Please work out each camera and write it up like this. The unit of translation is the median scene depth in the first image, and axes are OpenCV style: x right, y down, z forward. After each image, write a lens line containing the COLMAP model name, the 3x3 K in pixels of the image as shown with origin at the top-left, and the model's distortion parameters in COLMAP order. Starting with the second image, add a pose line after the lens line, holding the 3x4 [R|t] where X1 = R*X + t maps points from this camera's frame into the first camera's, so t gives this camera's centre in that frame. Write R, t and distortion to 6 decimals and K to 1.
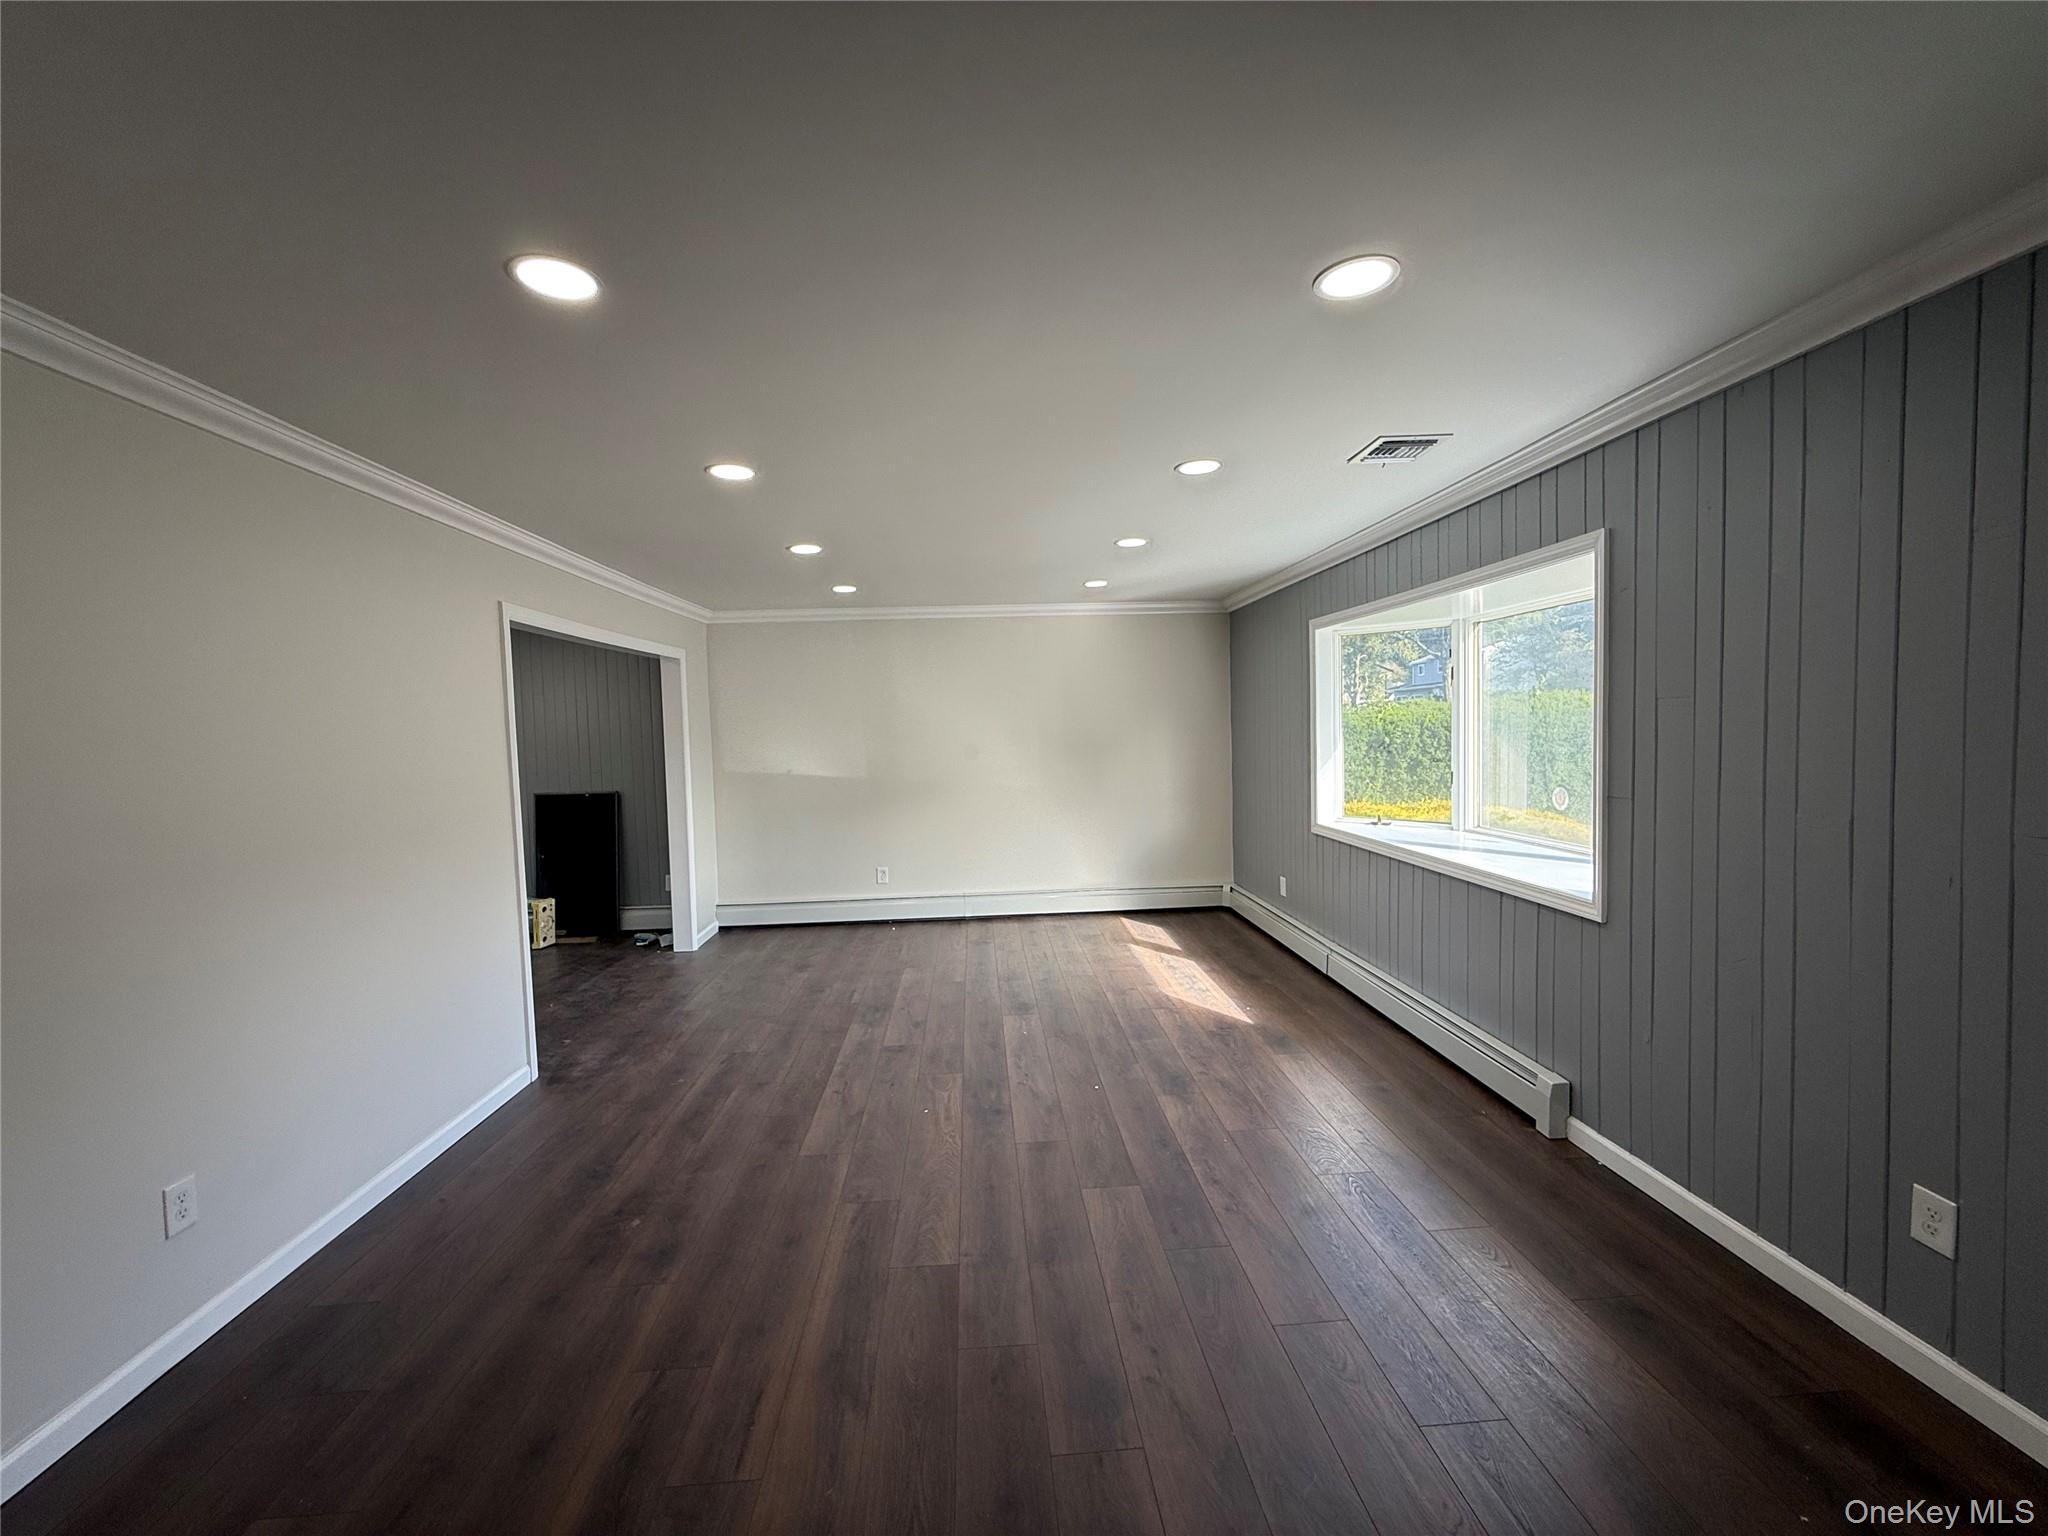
lens RADIAL K [[817.1, 0, 1017.0], [0, 817.1, 765.8], [0, 0, 1]] dist [0.002280, 0.000017]
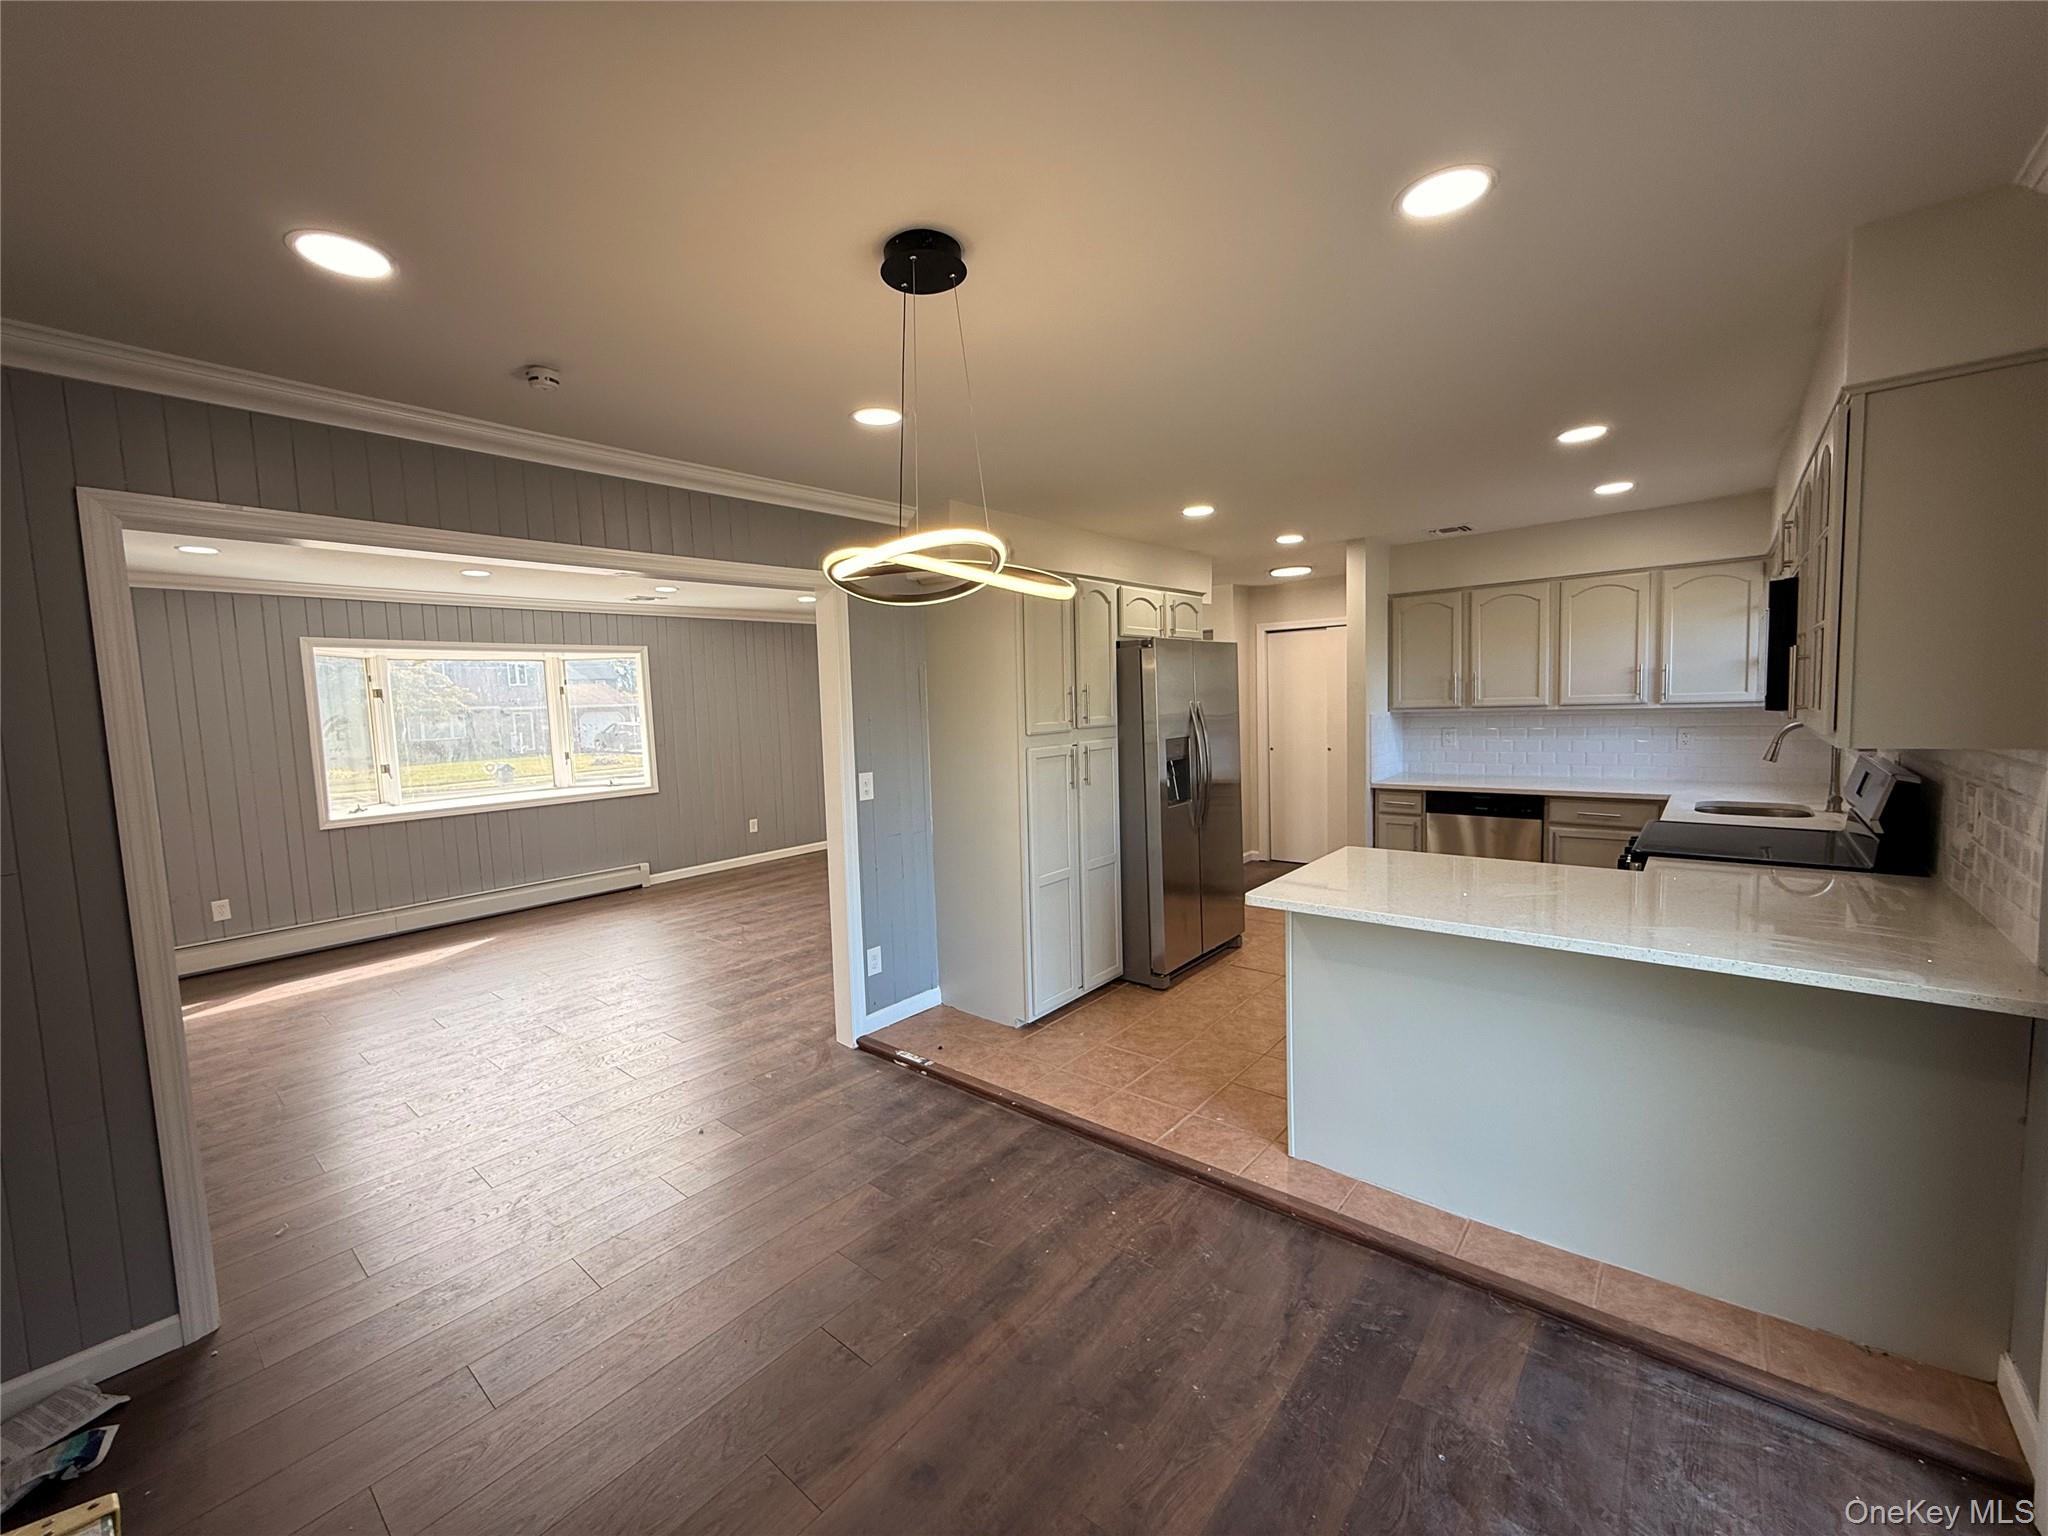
lens RADIAL K [[817.1, 0, 1017.0], [0, 817.1, 765.8], [0, 0, 1]] dist [0.002280, 0.000017]
pose [[-0.720275, -0.001441, 0.693687, -1.855908], [0.091653, 0.991033, 0.097225, -0.042036], [-0.687607, 0.133607, -0.713685, 1.958543]]
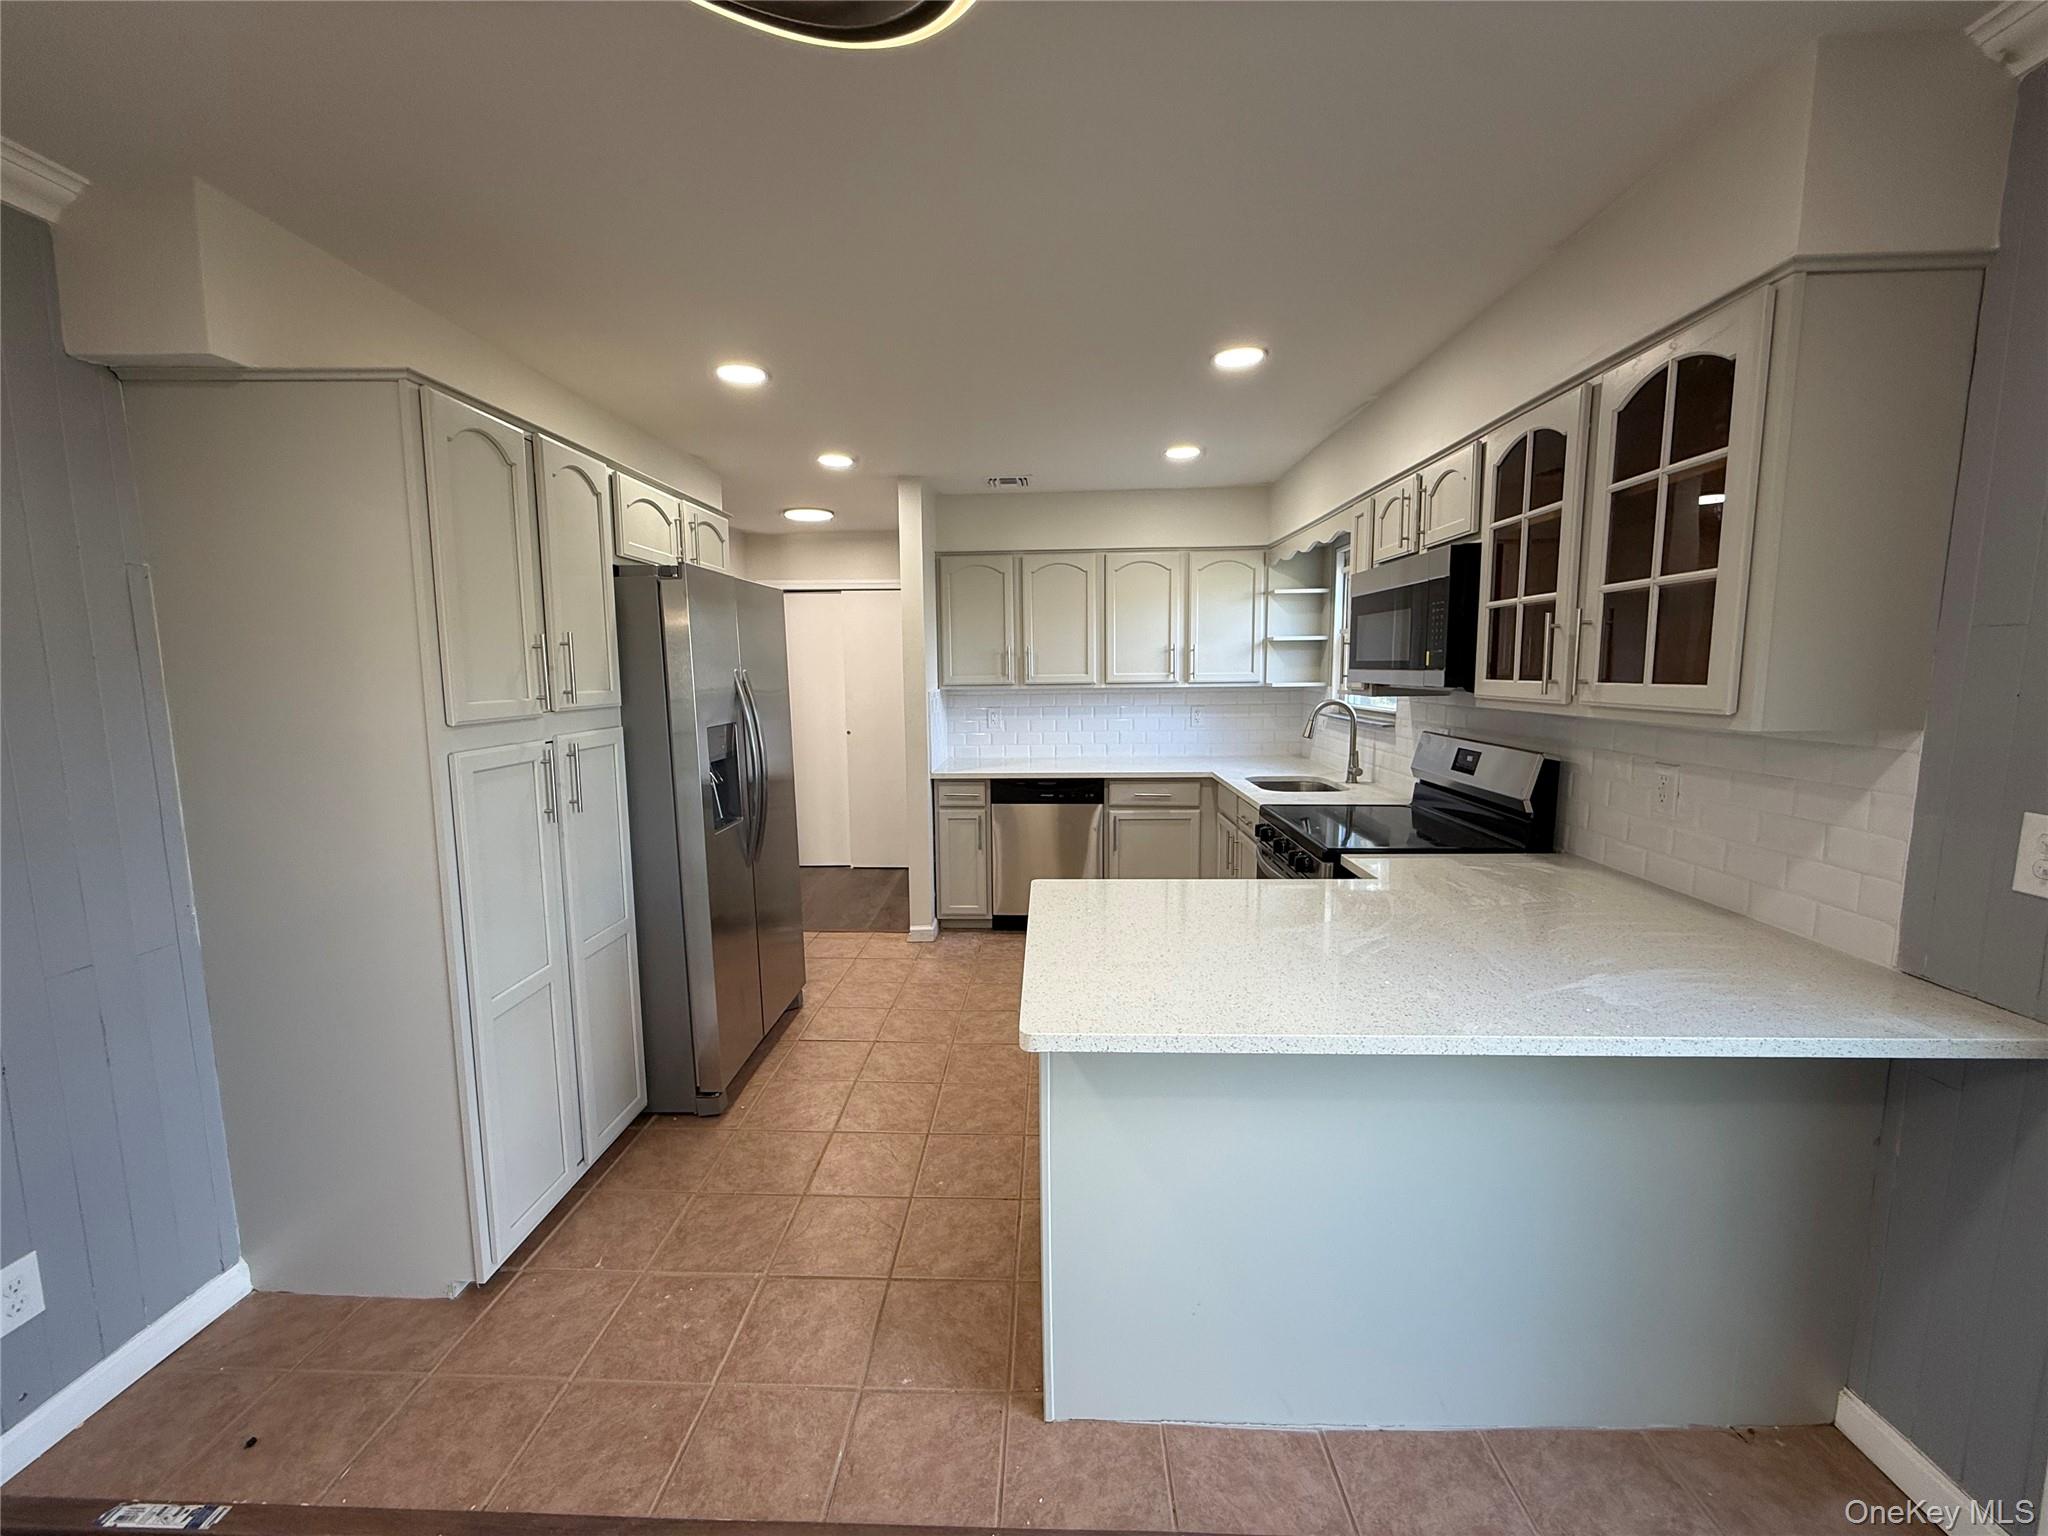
lens RADIAL K [[817.1, 0, 1017.0], [0, 817.1, 765.8], [0, 0, 1]] dist [0.002280, 0.000017]
pose [[-0.994279, 0.028395, 0.102974, -1.469193], [0.045607, 0.984582, 0.168874, -0.019987], [-0.096591, 0.172604, -0.980244, 1.600797]]
